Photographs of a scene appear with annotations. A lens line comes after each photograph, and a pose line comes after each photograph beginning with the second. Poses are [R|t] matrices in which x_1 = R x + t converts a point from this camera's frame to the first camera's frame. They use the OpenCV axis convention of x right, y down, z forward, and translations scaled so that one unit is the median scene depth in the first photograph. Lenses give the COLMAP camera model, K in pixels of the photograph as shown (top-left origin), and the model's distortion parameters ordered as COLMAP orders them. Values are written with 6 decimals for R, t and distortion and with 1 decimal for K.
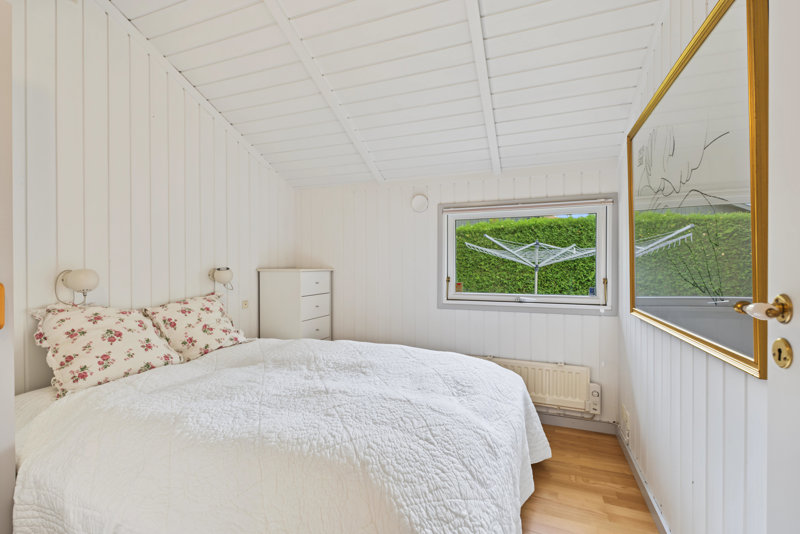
lens RADIAL K [[365.6, 0, 403.4], [0, 365.6, 264.1], [0, 0, 1]] dist [-0.001355, -0.000267]
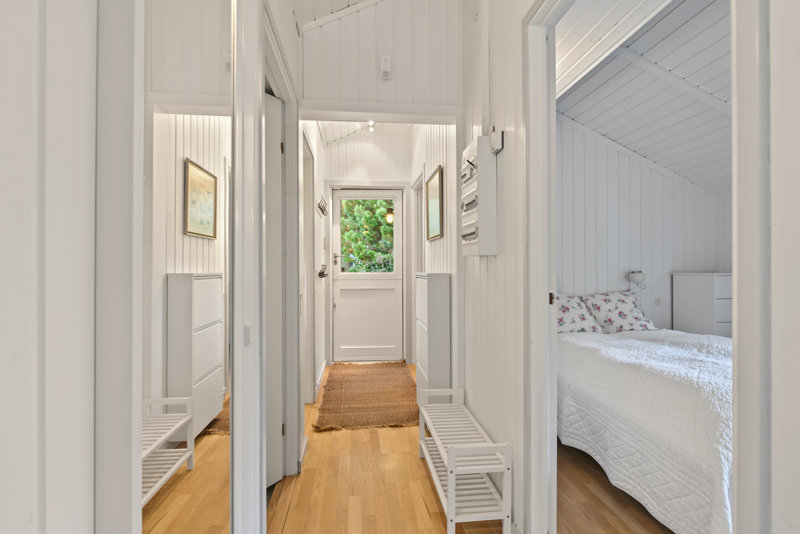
lens RADIAL K [[365.6, 0, 396.1], [0, 365.6, 266.3], [0, 0, 1]] dist [-0.001355, -0.000267]
pose [[0.464651, -0.000365, -0.885494, 0.313686], [-0.000859, 0.999999, -0.000863, -0.006332], [0.885494, 0.001162, 0.464650, -0.435650]]
